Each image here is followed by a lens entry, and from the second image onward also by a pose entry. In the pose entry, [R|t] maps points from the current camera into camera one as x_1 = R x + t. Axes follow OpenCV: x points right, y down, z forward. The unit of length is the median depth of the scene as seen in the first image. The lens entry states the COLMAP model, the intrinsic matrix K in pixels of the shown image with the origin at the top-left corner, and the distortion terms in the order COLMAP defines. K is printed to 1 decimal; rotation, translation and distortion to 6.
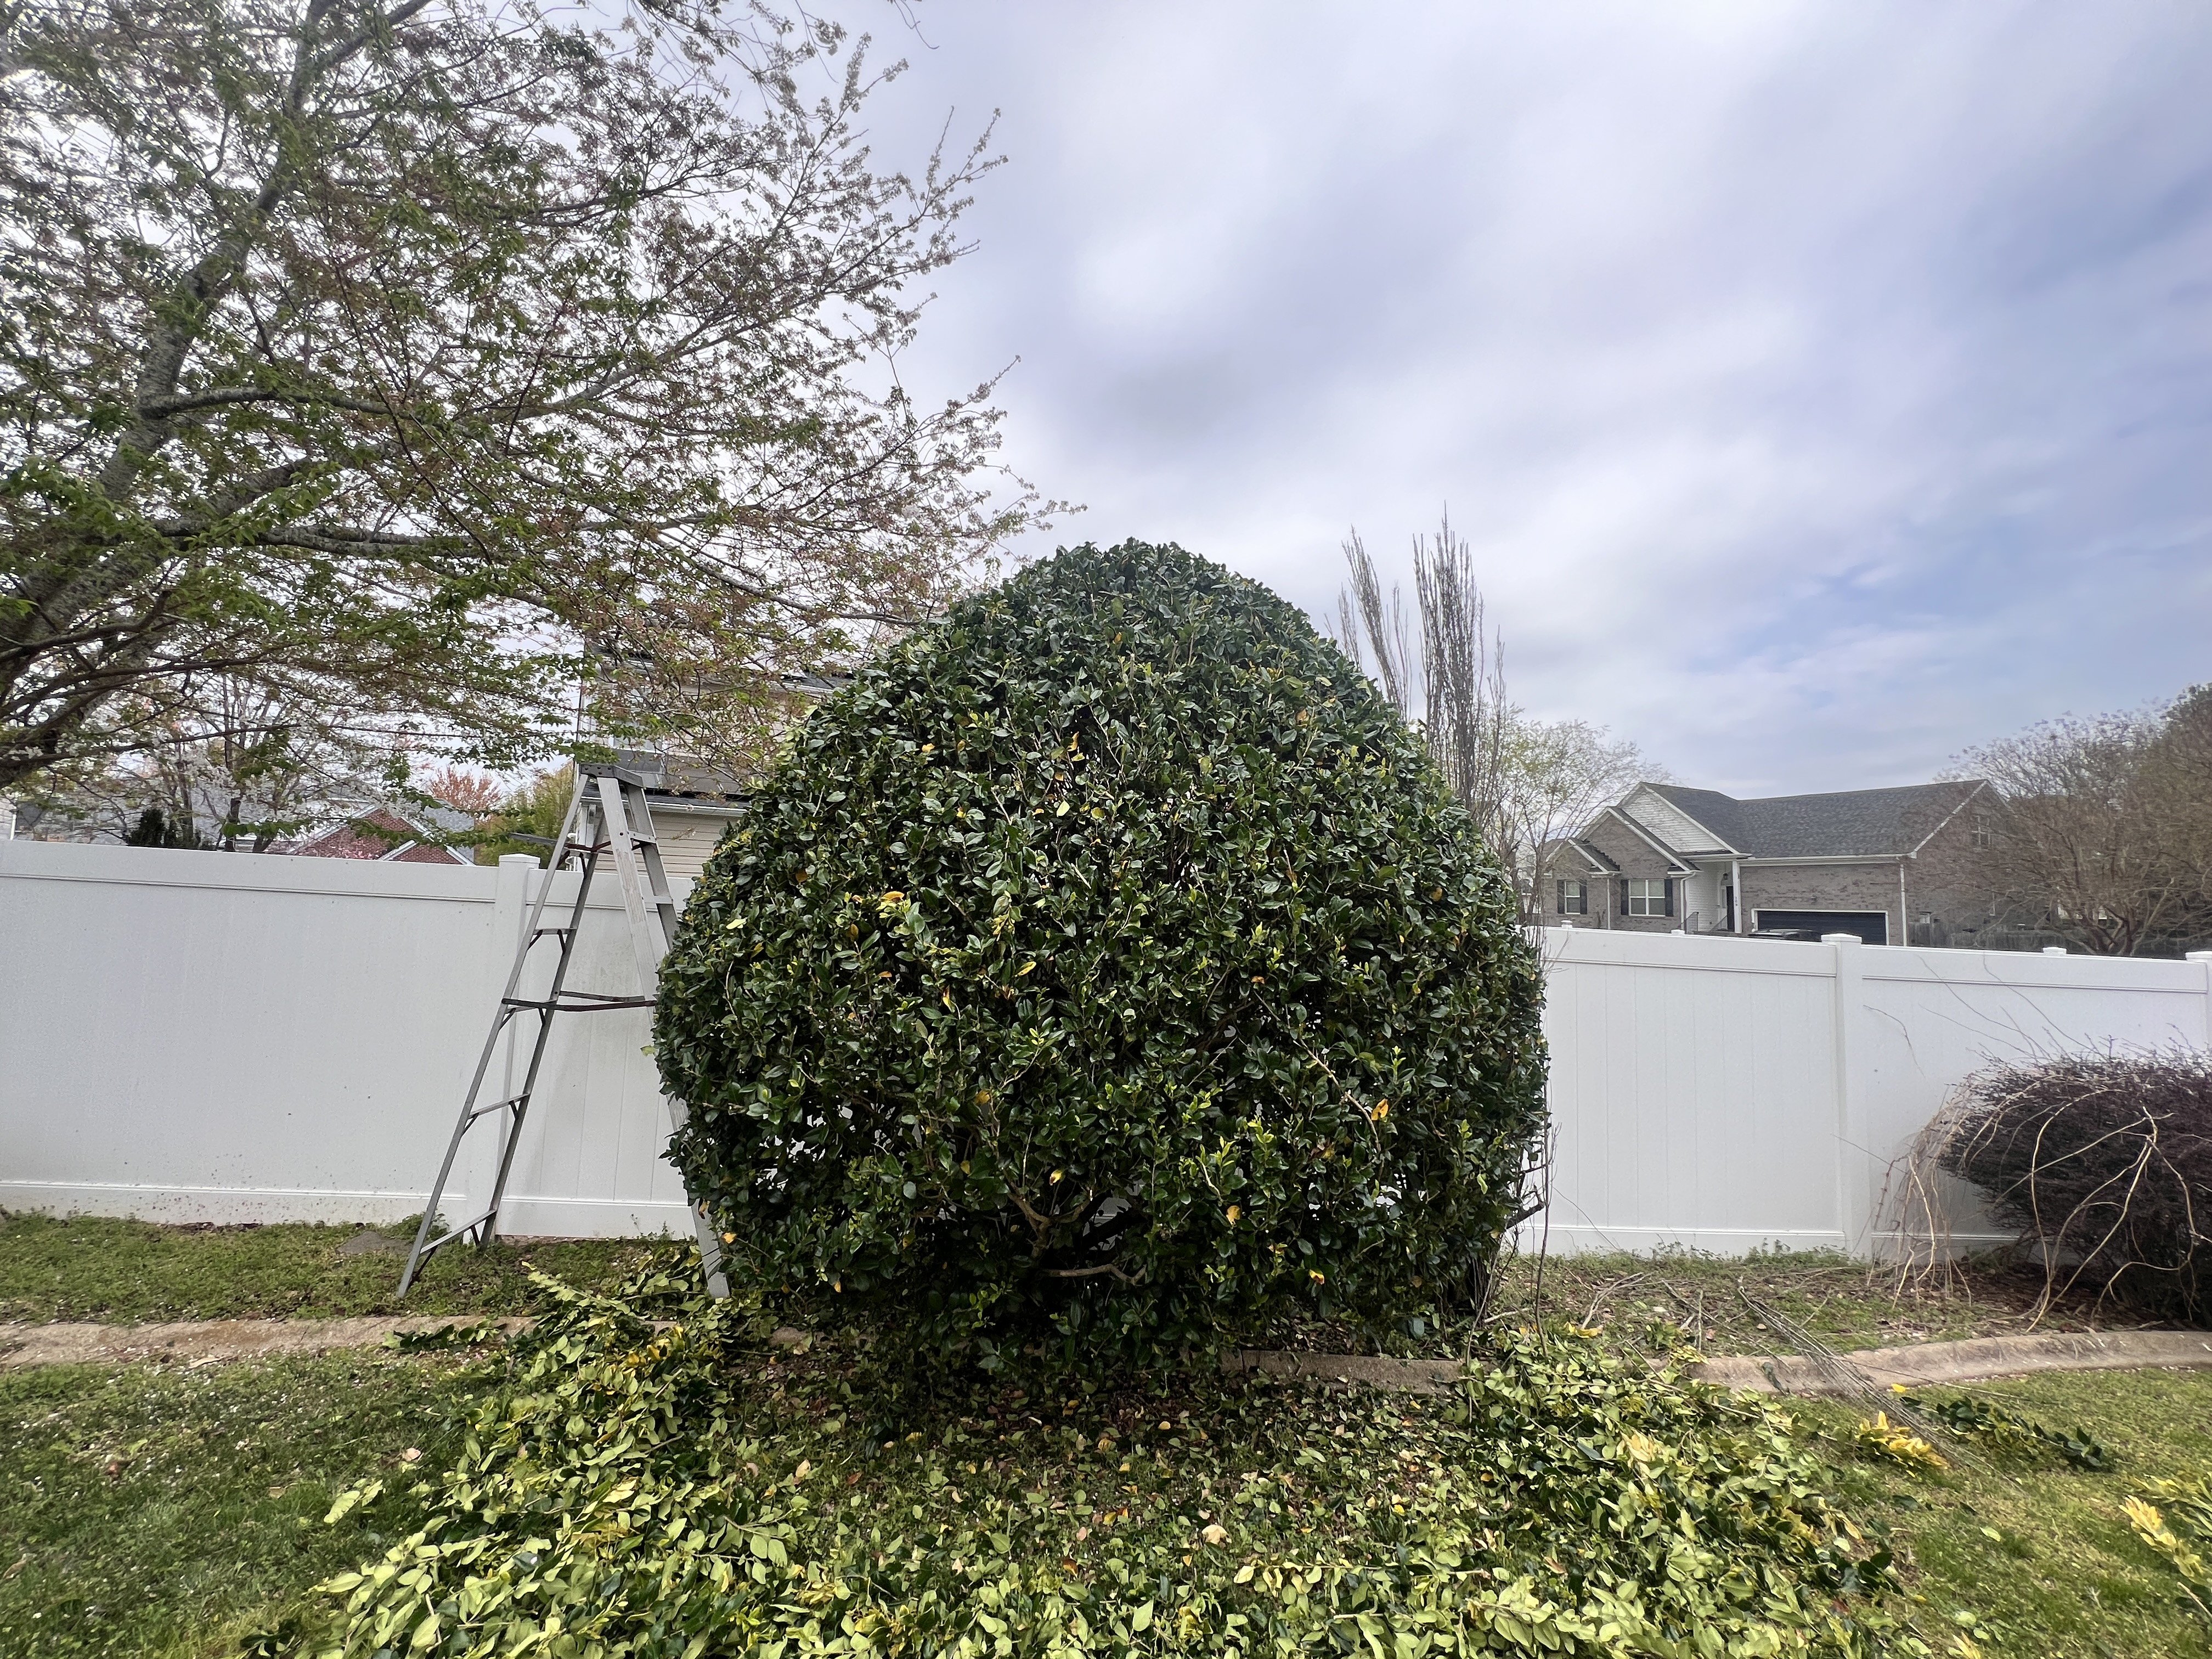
lens RADIAL K [[884.9, 0, 1103.4], [0, 884.9, 835.5], [0, 0, 1]] dist [-0.003719, -0.000444]
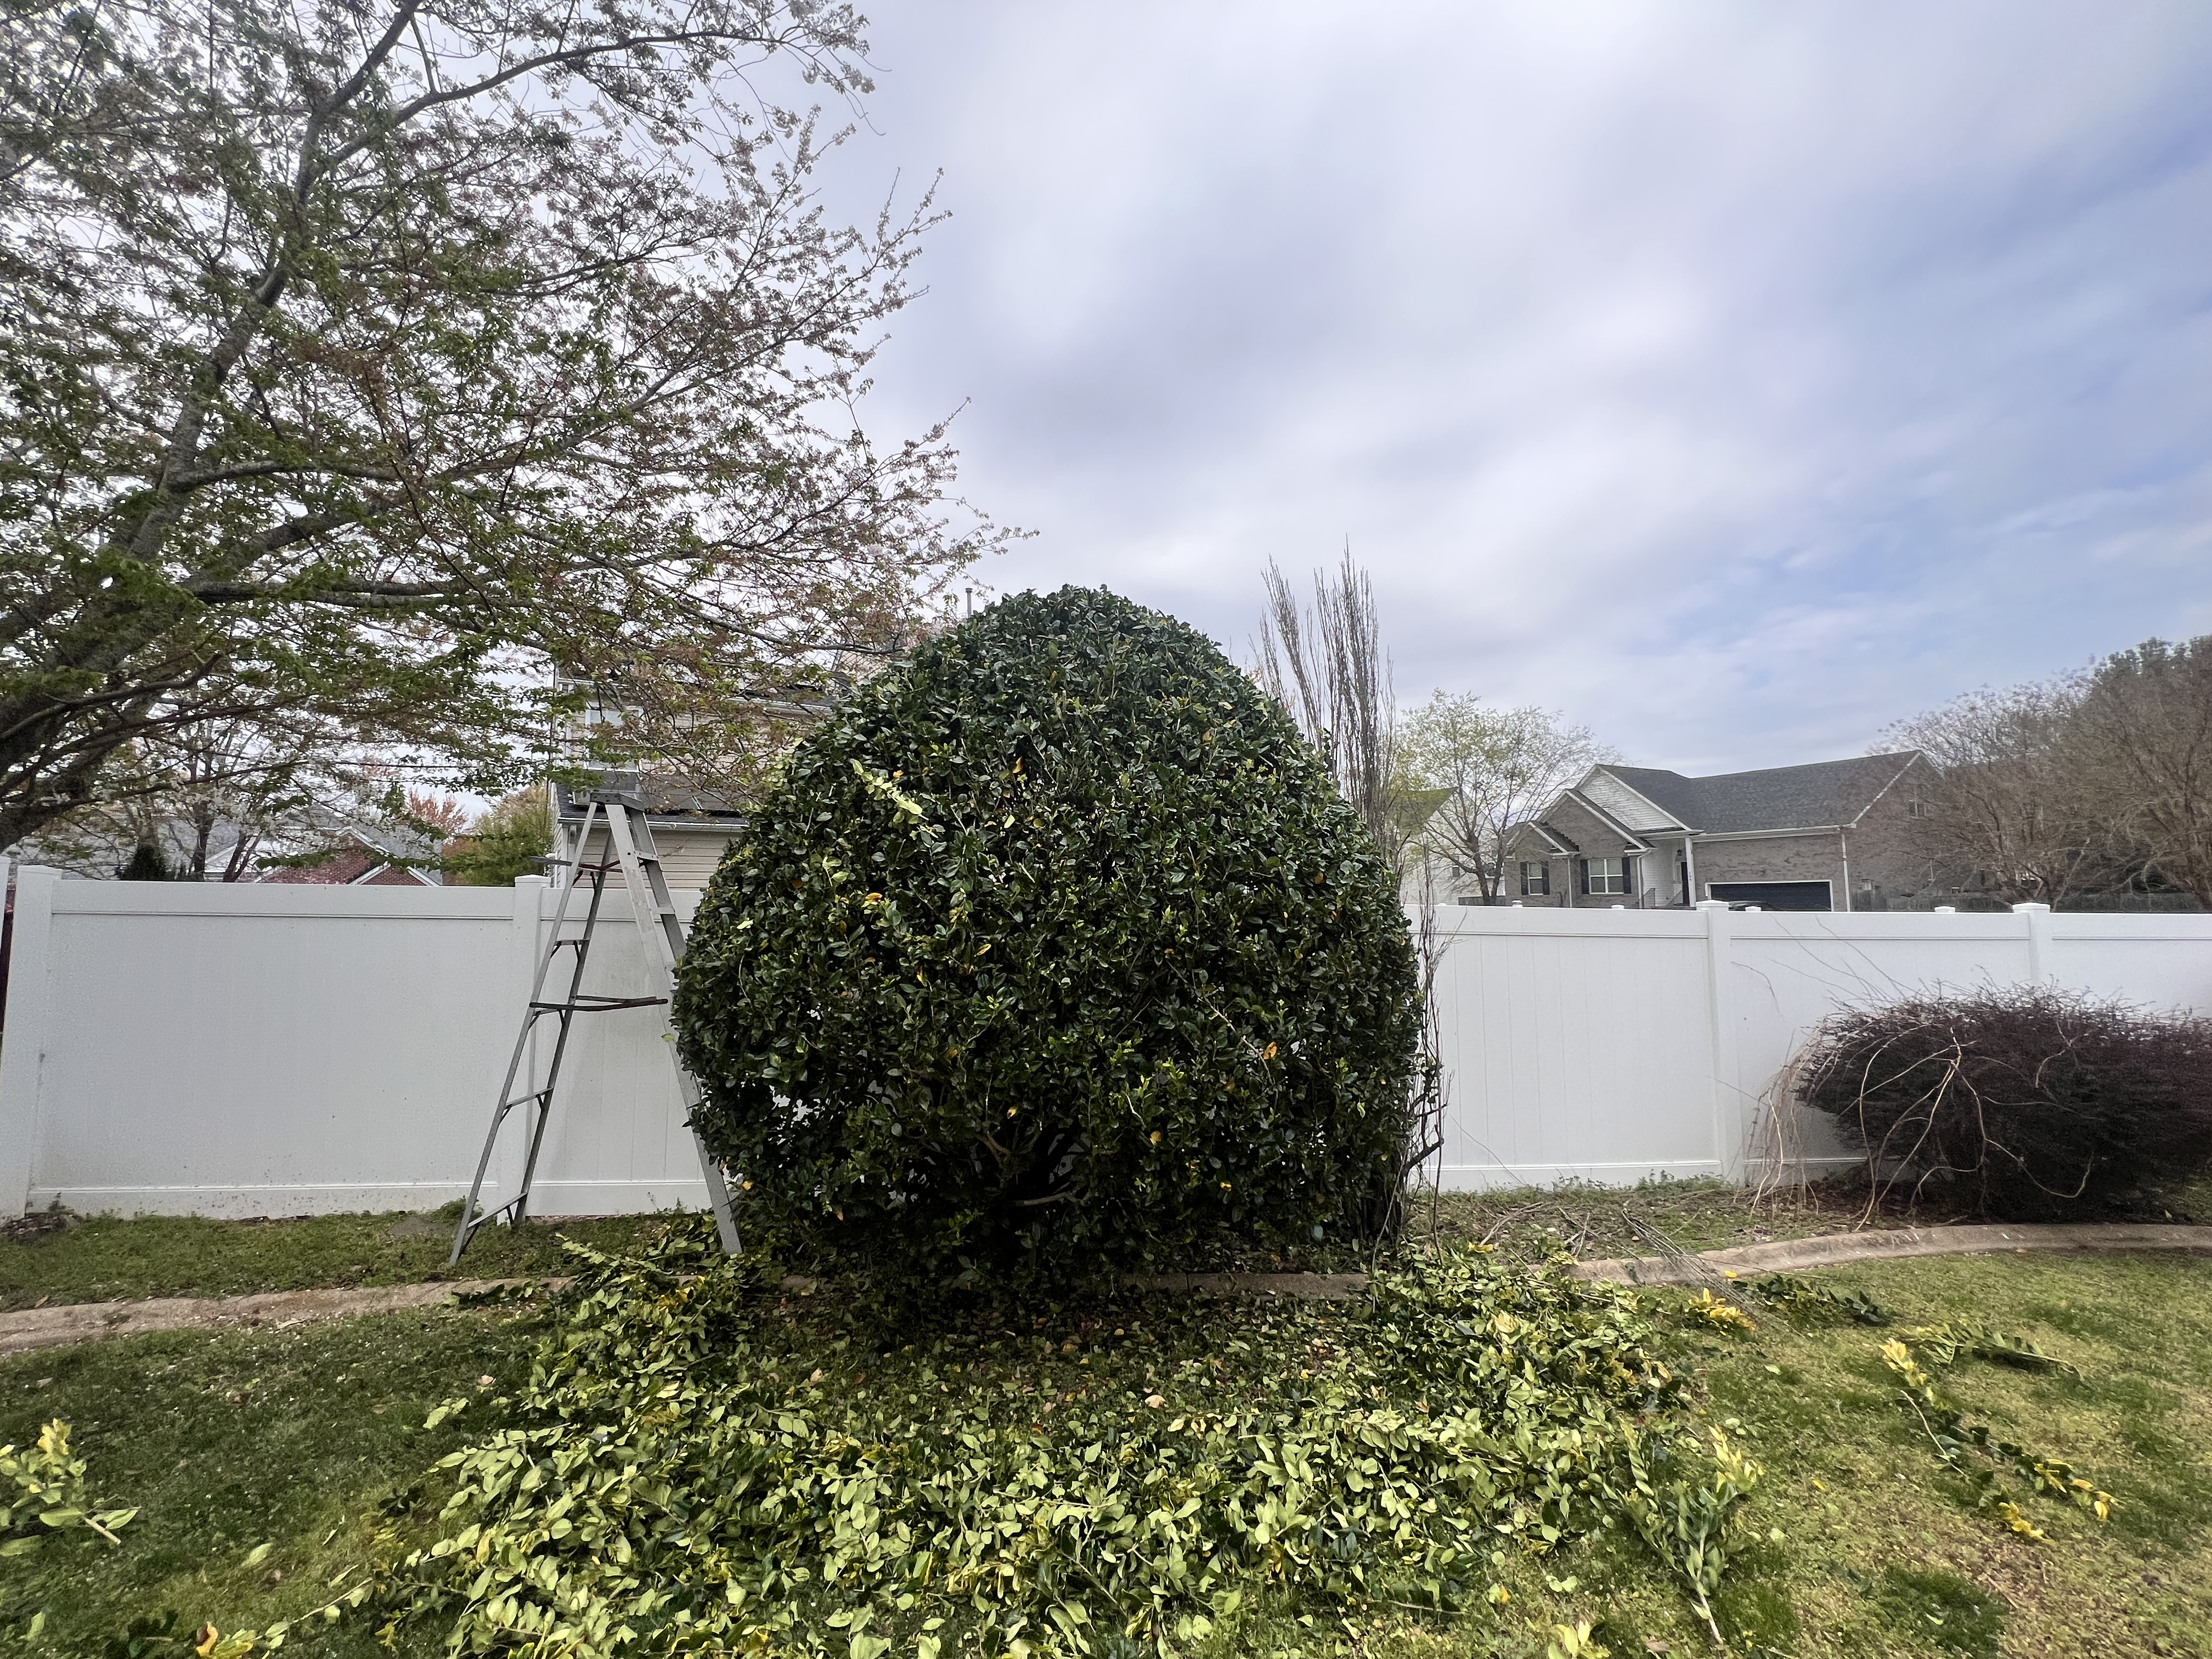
lens RADIAL K [[884.9, 0, 1104.9], [0, 884.9, 834.2], [0, 0, 1]] dist [-0.003719, -0.000444]
pose [[0.998851, -0.037554, 0.029780, 0.035525], [0.037562, 0.999294, 0.000286, -0.004646], [-0.029770, 0.000833, 0.999556, -0.171700]]
